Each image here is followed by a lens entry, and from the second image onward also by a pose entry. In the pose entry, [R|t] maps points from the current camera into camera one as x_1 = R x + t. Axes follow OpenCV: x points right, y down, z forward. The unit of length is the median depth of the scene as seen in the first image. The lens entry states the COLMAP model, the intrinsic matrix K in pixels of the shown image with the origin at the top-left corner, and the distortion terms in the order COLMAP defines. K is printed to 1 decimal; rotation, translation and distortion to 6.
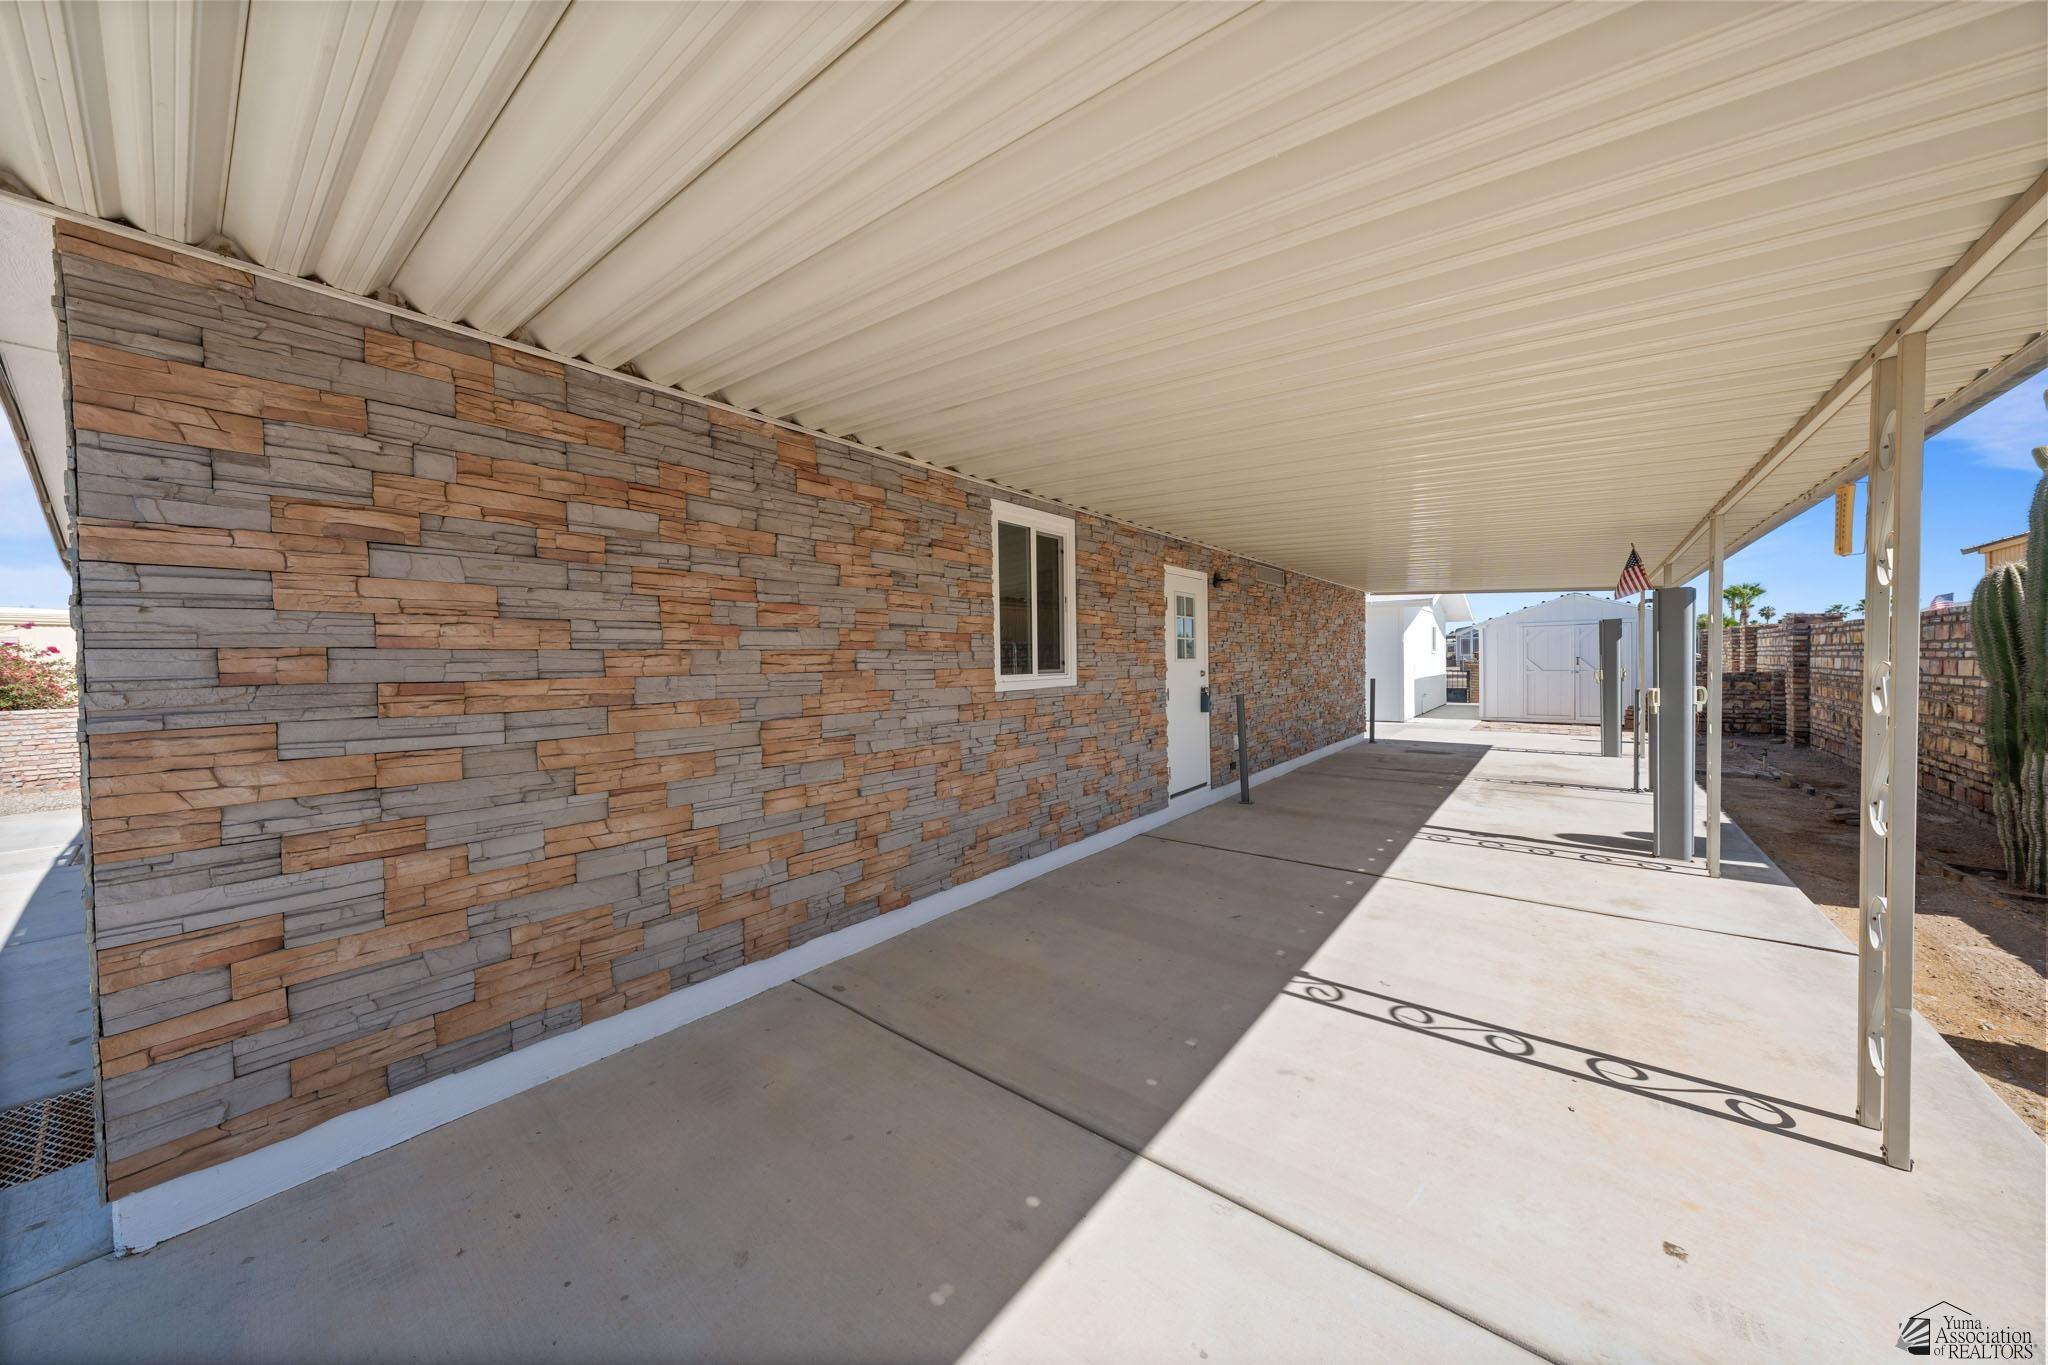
lens RADIAL K [[695.7, 0, 1010.6], [0, 695.7, 674.3], [0, 0, 1]] dist [-0.000931, 0.000057]
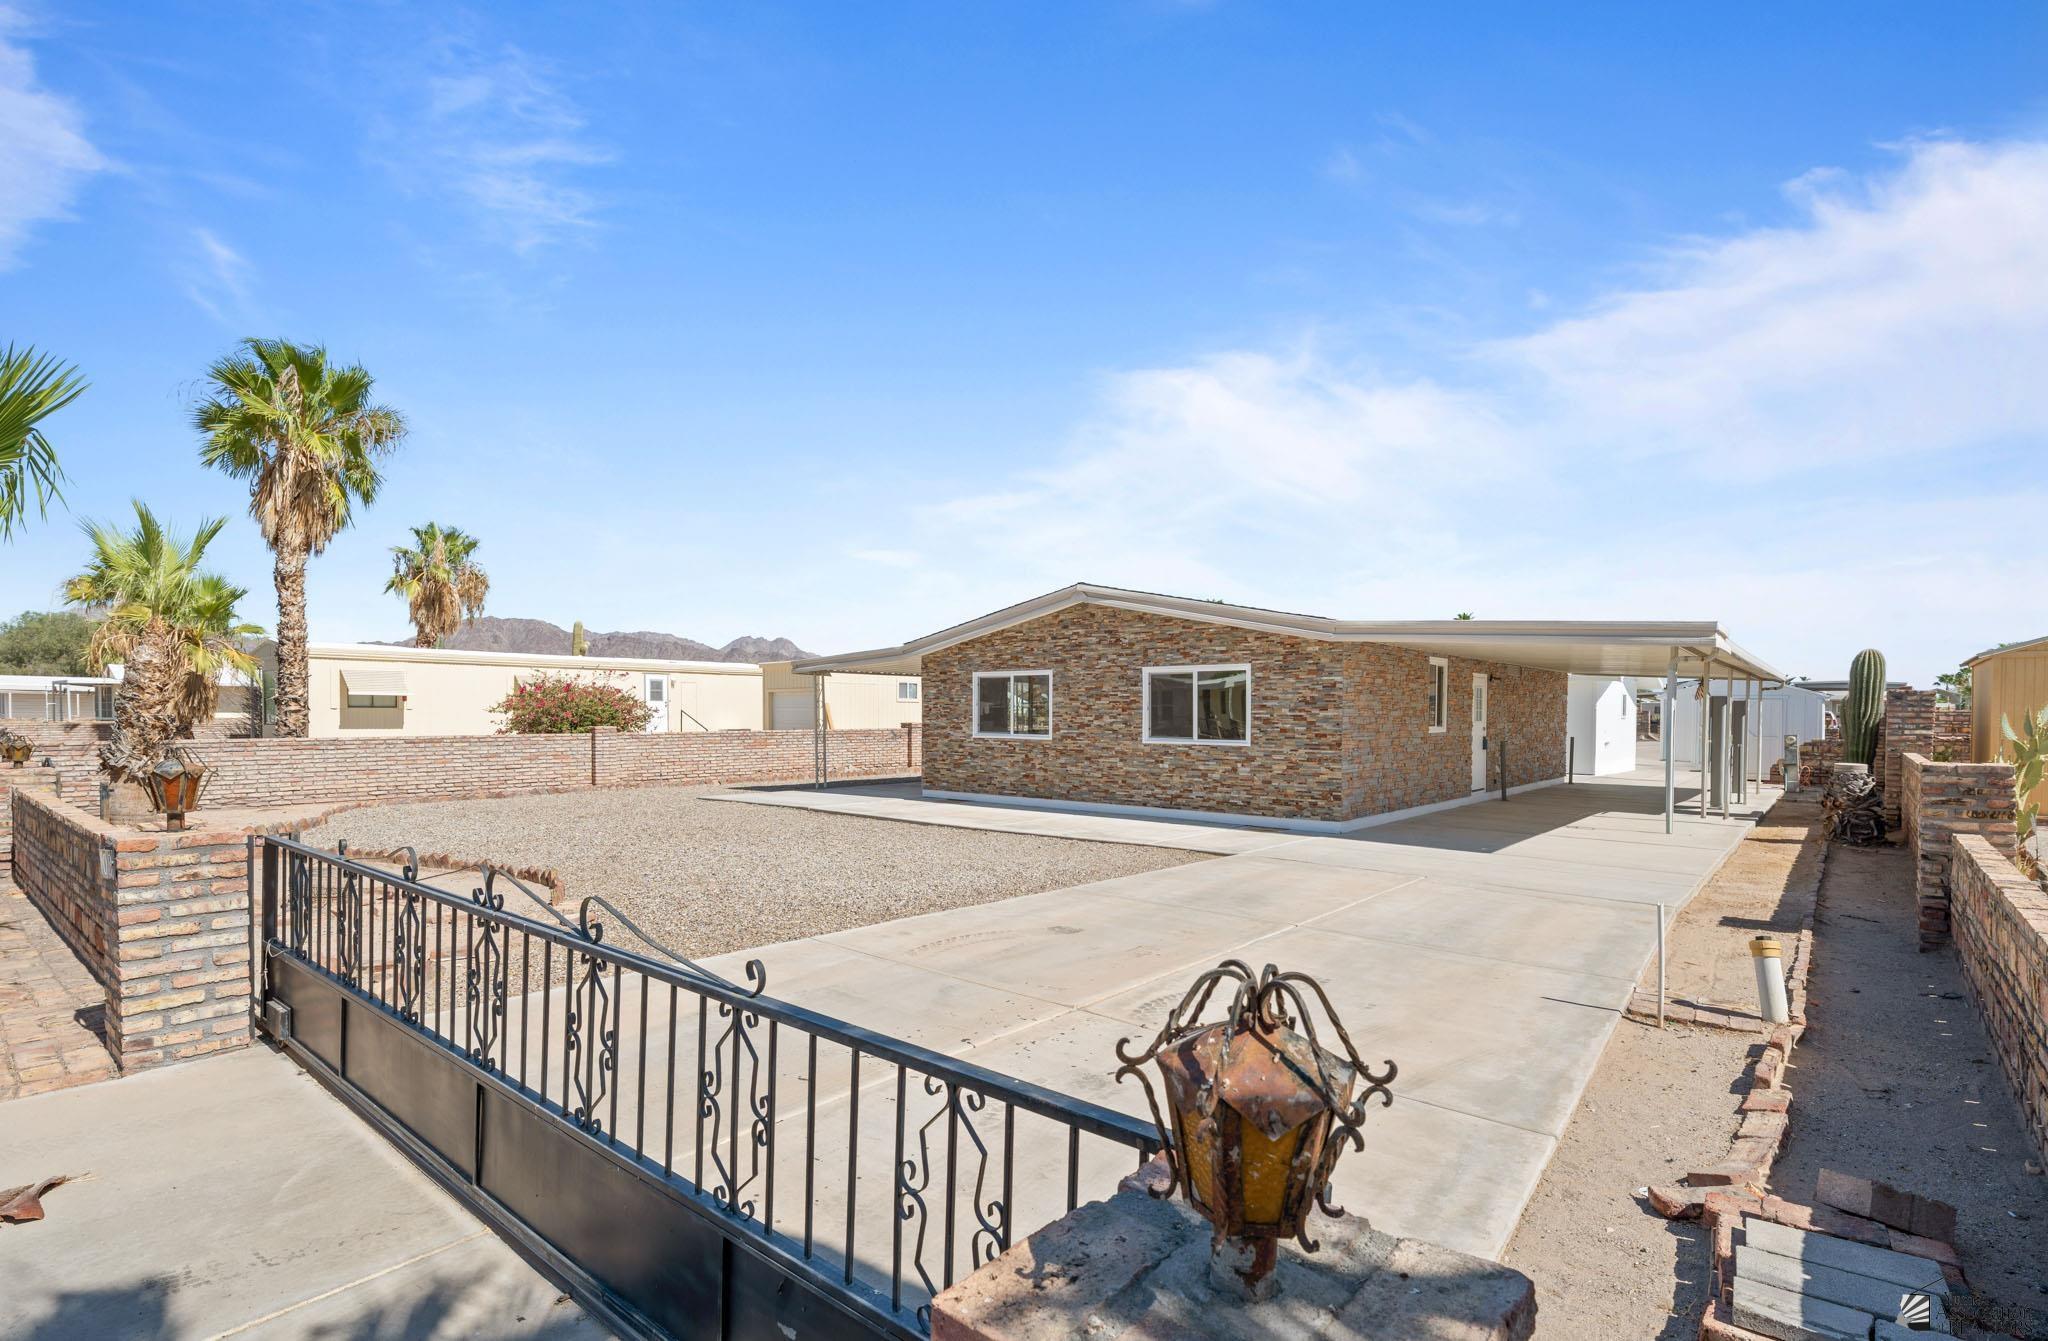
lens RADIAL K [[967.7, 0, 1035.9], [0, 967.7, 709.1], [0, 0, 1]] dist [0.009379, 0.000066]
pose [[0.999501, 0.029916, -0.010106, -0.639693], [-0.030066, 0.999436, -0.014960, 0.014843], [0.009652, 0.015257, 0.999837, -1.139627]]
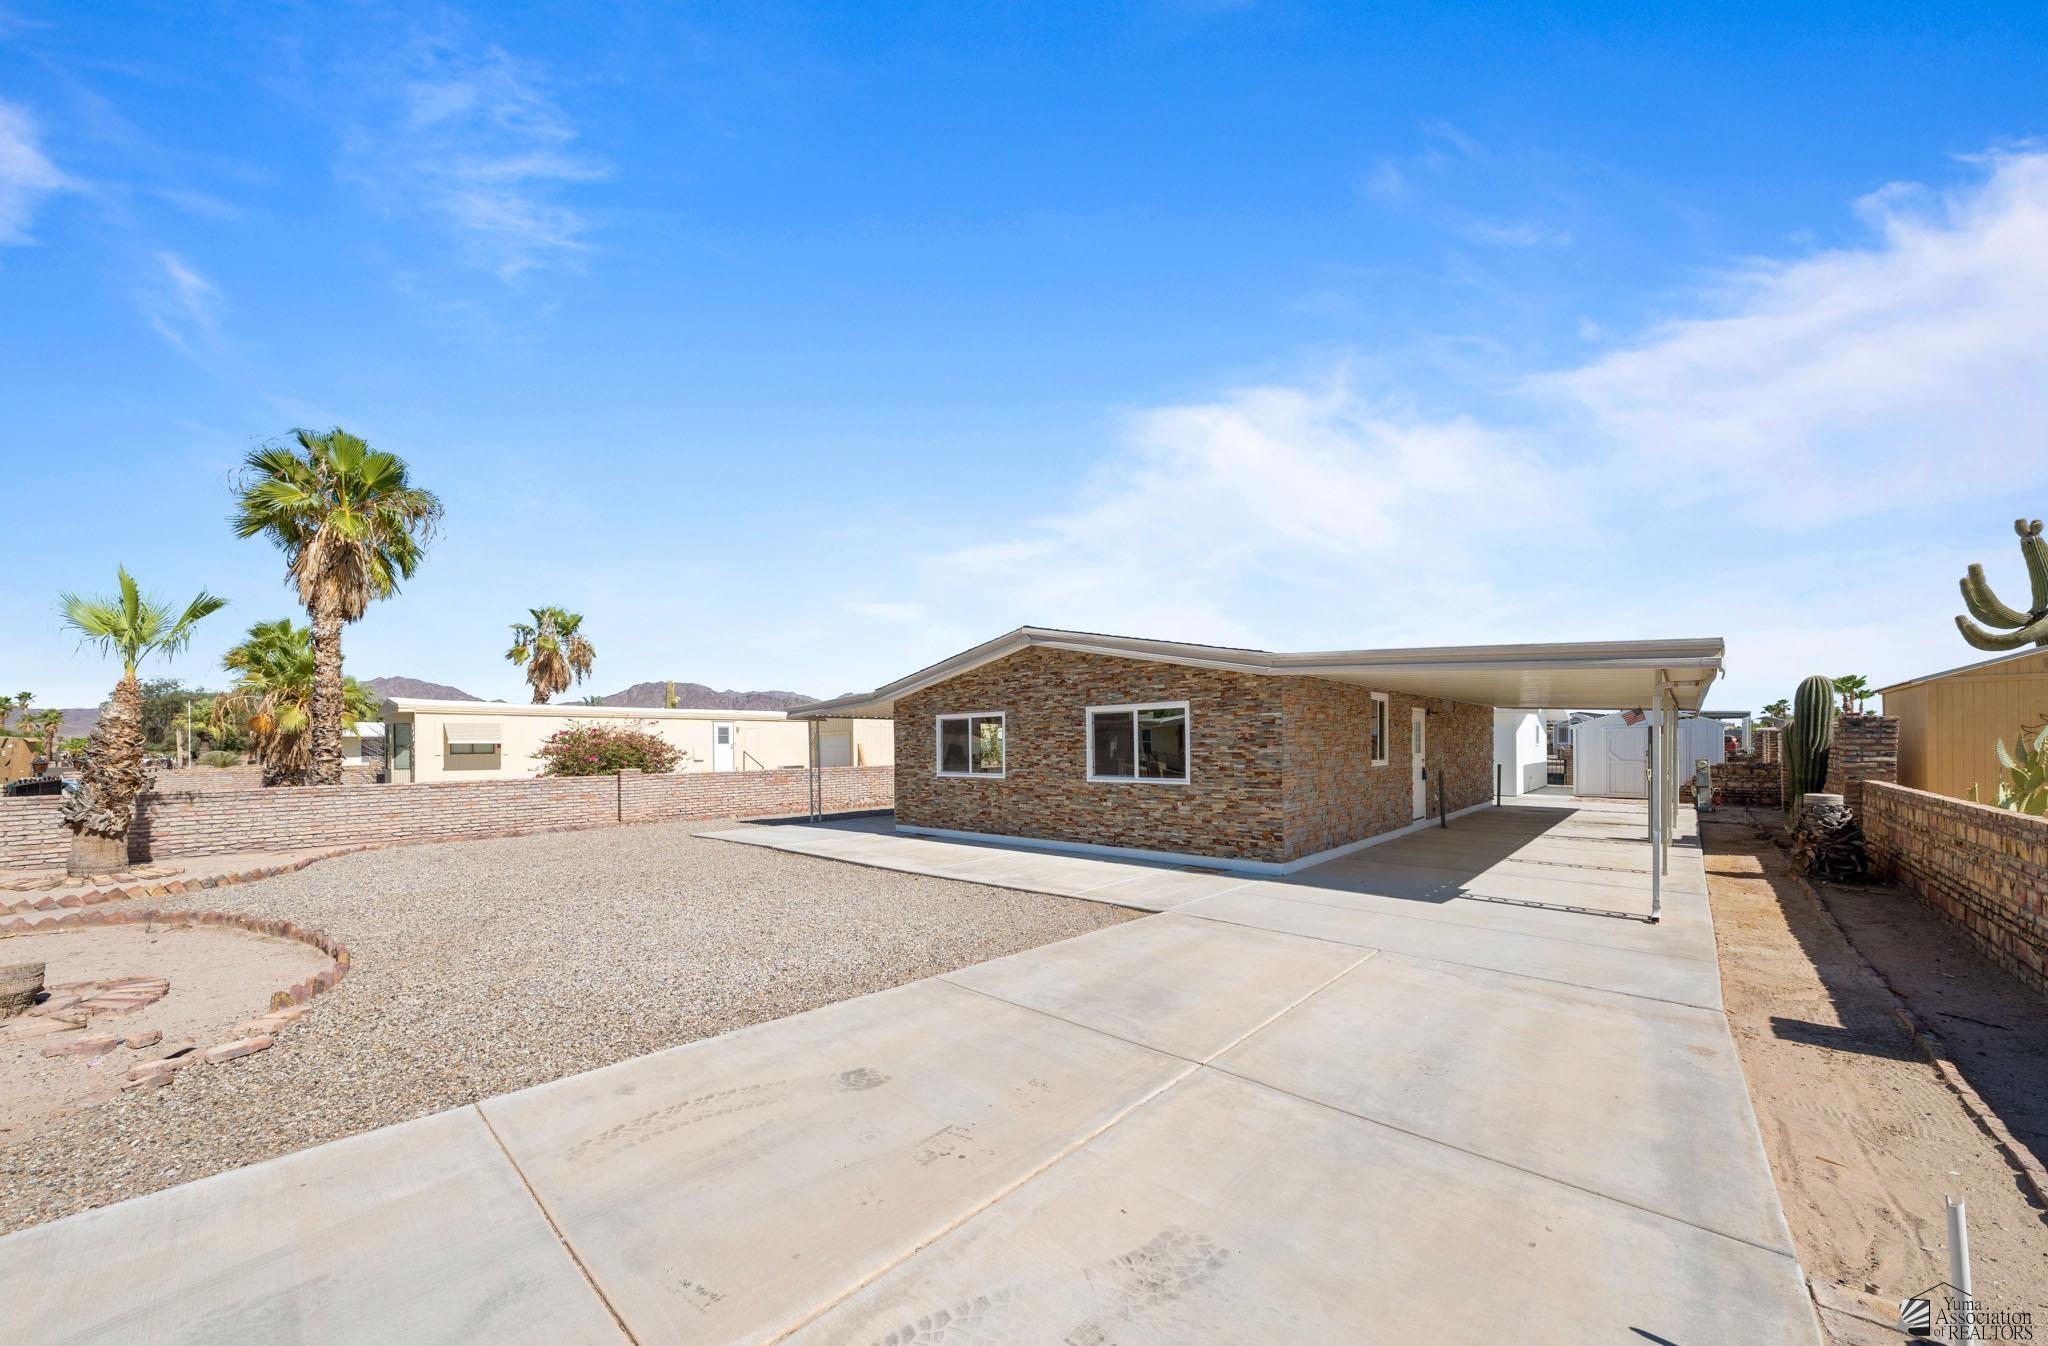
lens RADIAL K [[728.8, 0, 1036.6], [0, 728.8, 735.2], [0, 0, 1]] dist [-0.000681, 0.000001]
pose [[0.998783, 0.013437, -0.047452, -0.515358], [-0.014675, 0.999559, -0.025832, -0.001918], [0.047084, 0.026497, 0.998539, -0.794185]]
